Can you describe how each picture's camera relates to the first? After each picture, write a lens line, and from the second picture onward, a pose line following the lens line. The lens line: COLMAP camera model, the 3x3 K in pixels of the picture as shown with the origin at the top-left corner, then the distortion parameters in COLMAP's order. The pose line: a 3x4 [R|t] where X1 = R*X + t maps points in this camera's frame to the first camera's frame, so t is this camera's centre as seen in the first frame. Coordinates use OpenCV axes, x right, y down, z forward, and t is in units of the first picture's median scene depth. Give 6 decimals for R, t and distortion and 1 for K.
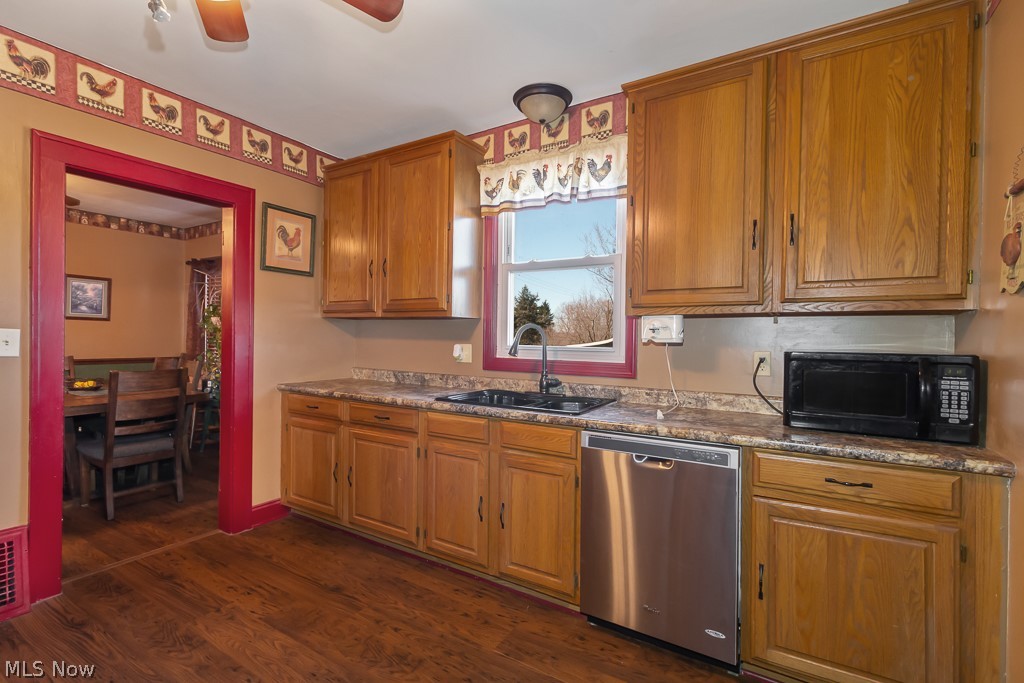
lens RADIAL K [[465.6, 0, 522.3], [0, 465.6, 337.2], [0, 0, 1]] dist [0.002988, -0.001391]
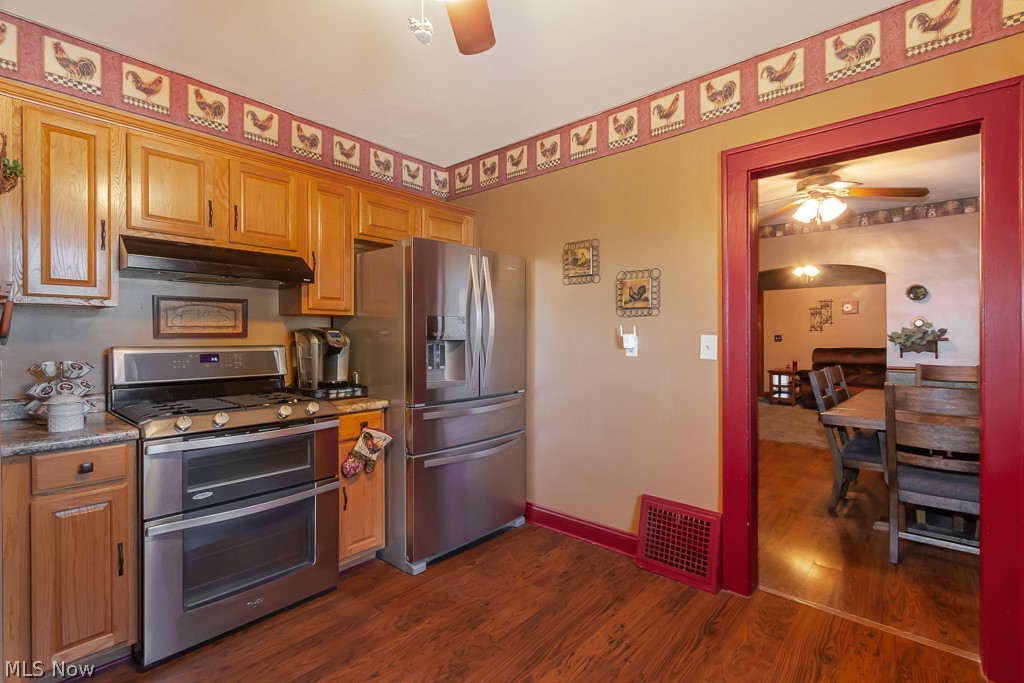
lens RADIAL K [[465.6, 0, 511.7], [0, 465.6, 337.9], [0, 0, 1]] dist [0.002988, -0.001391]
pose [[-0.181325, -0.026665, -0.983062, 0.089303], [-0.012290, 0.999616, -0.024847, 0.022323], [0.983346, 0.007576, -0.181583, 0.621779]]
